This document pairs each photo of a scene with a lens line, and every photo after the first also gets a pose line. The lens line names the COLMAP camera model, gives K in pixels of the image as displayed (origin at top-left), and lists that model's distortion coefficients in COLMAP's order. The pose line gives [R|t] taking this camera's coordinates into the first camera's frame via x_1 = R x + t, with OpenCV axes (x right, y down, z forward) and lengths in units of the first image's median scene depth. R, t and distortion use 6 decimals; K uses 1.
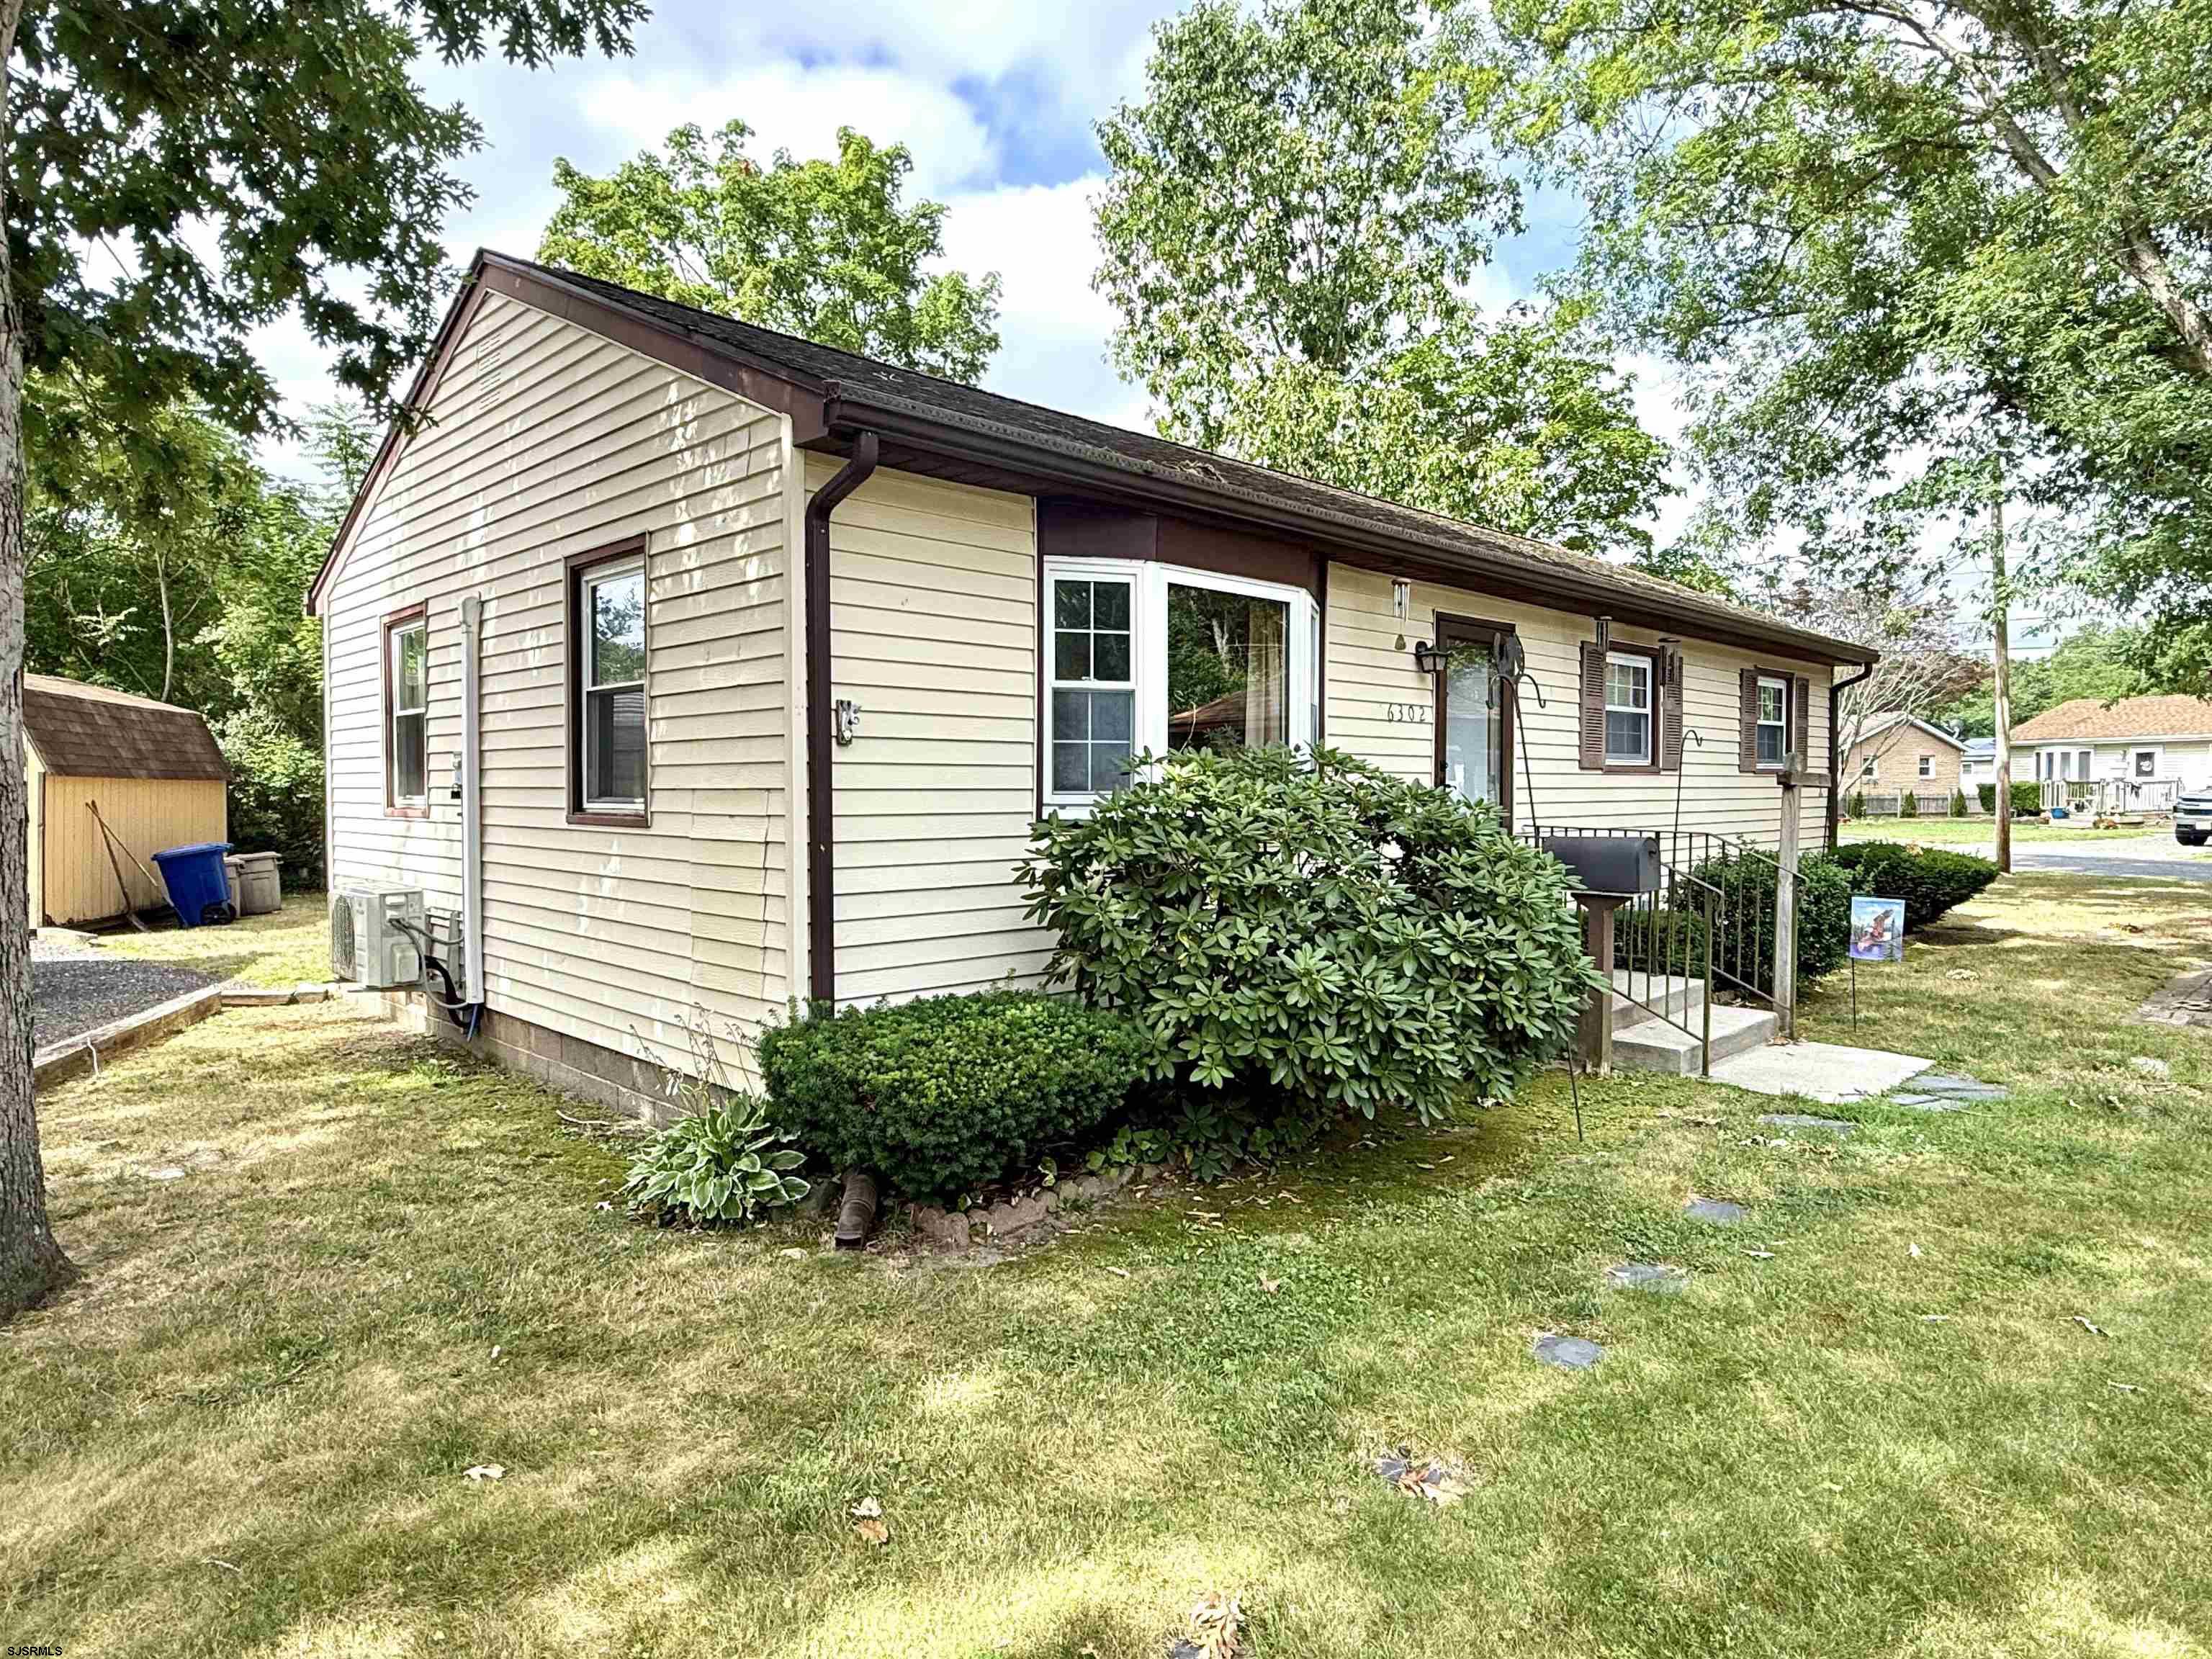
lens RADIAL K [[1296.0, 0, 1106.0], [0, 1296.0, 829.5], [0, 0, 1]] dist [-0.001644, 0.000631]
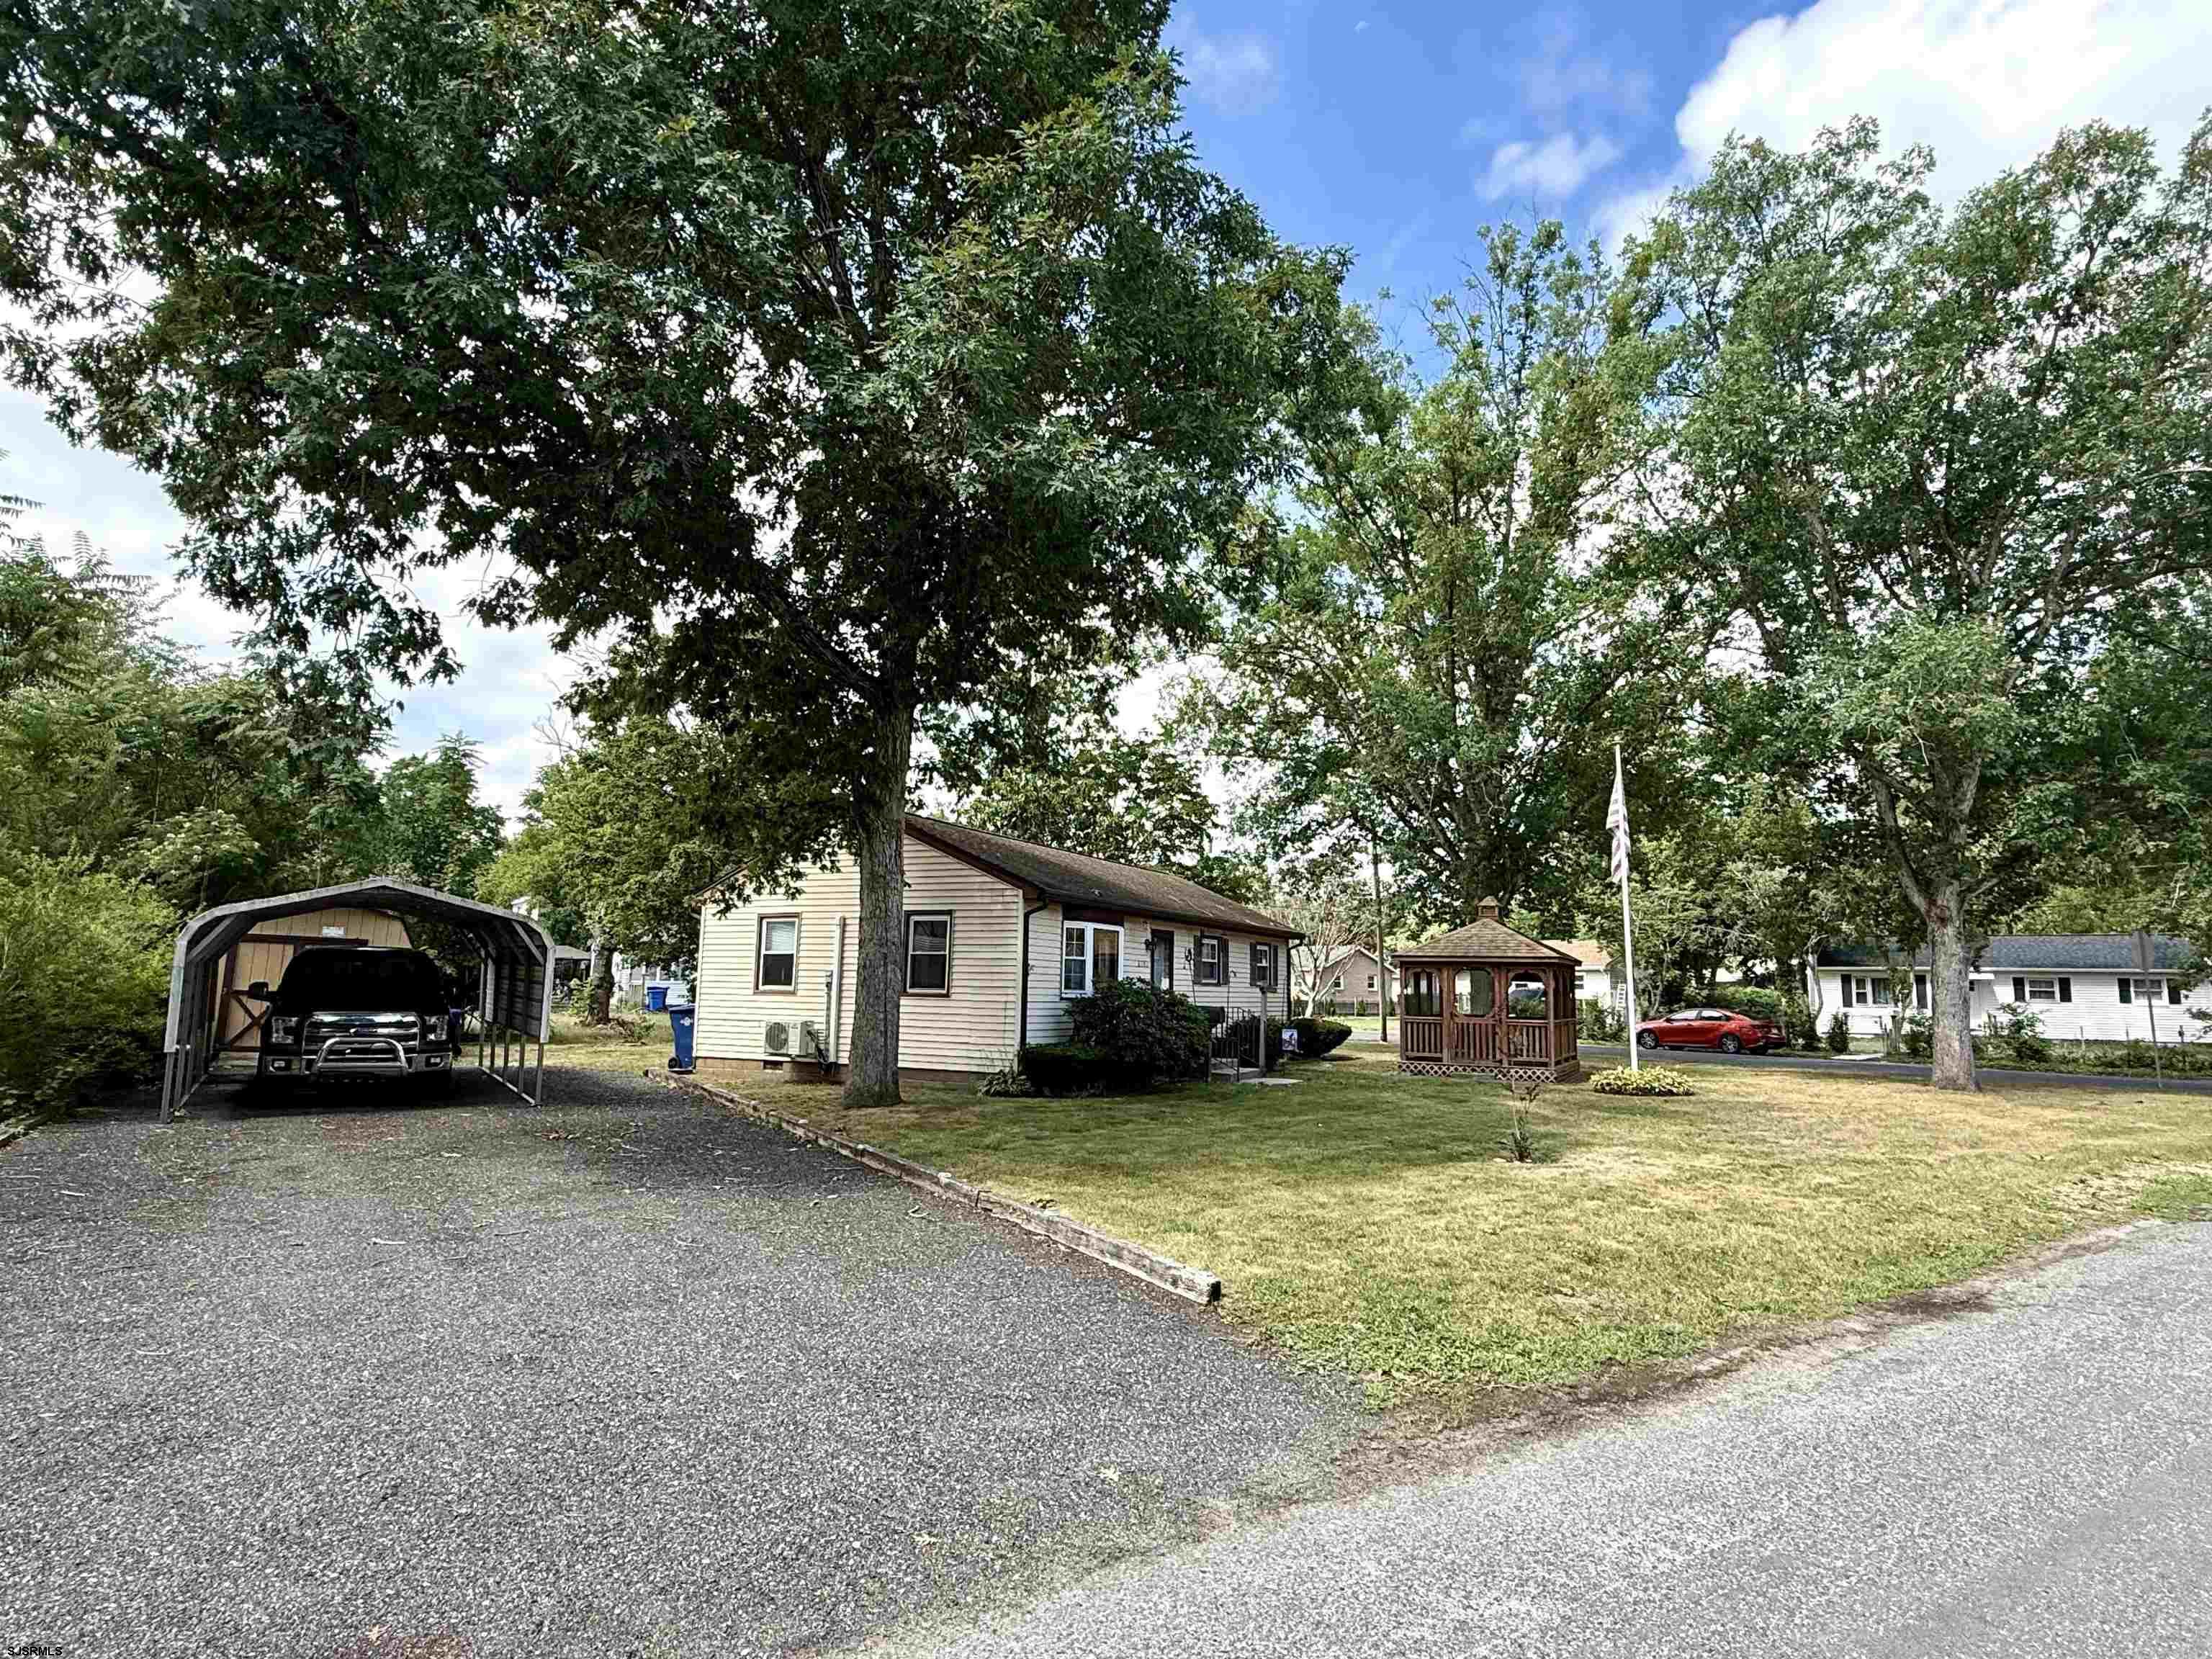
lens RADIAL K [[1177.6, 0, 1106.0], [0, 1177.6, 829.5], [0, 0, 1]] dist [0.000312, -0.000058]
pose [[0.948193, 0.060665, 0.311849, -0.460669], [-0.008149, 0.985920, -0.167018, 0.036229], [-0.317591, 0.155824, 0.935337, -0.996003]]
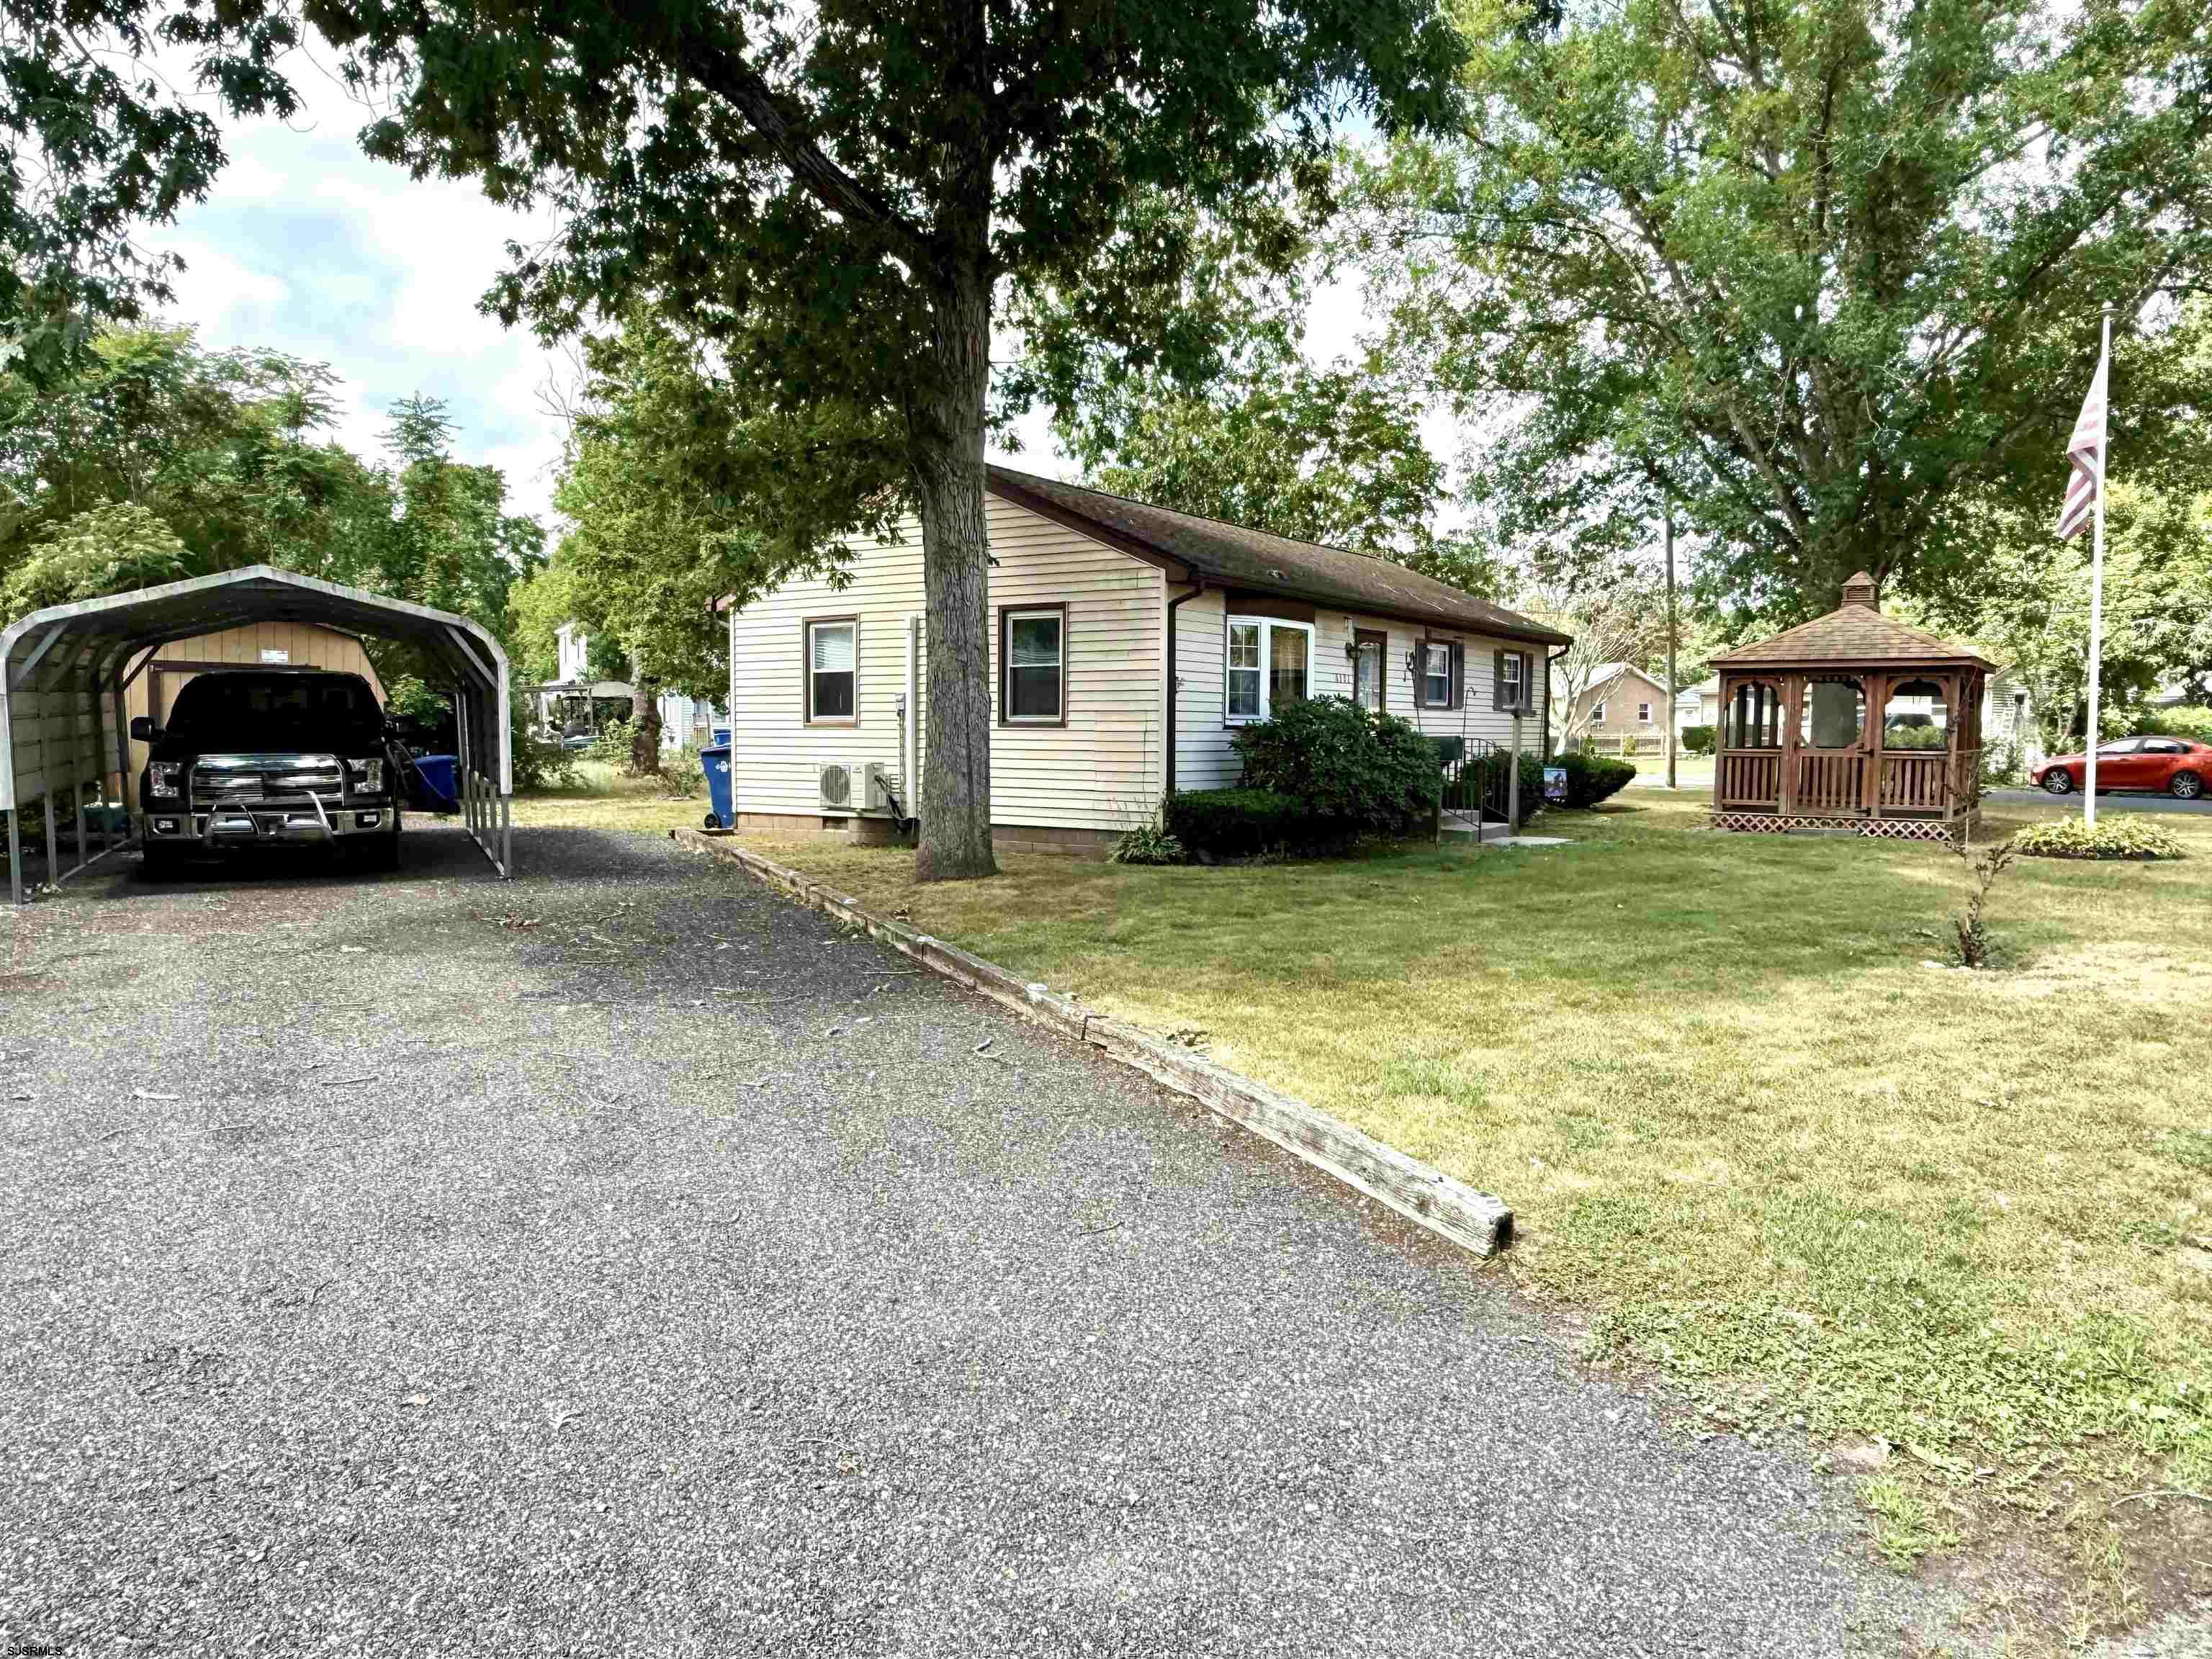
lens RADIAL K [[1464.1, 0, 1106.0], [0, 1464.1, 829.5], [0, 0, 1]] dist [-0.001412, -0.003708]
pose [[0.980278, -0.008677, 0.197434, -0.394038], [0.001879, 0.999400, 0.034590, 0.044942], [-0.197616, -0.033537, 0.979706, -0.794699]]
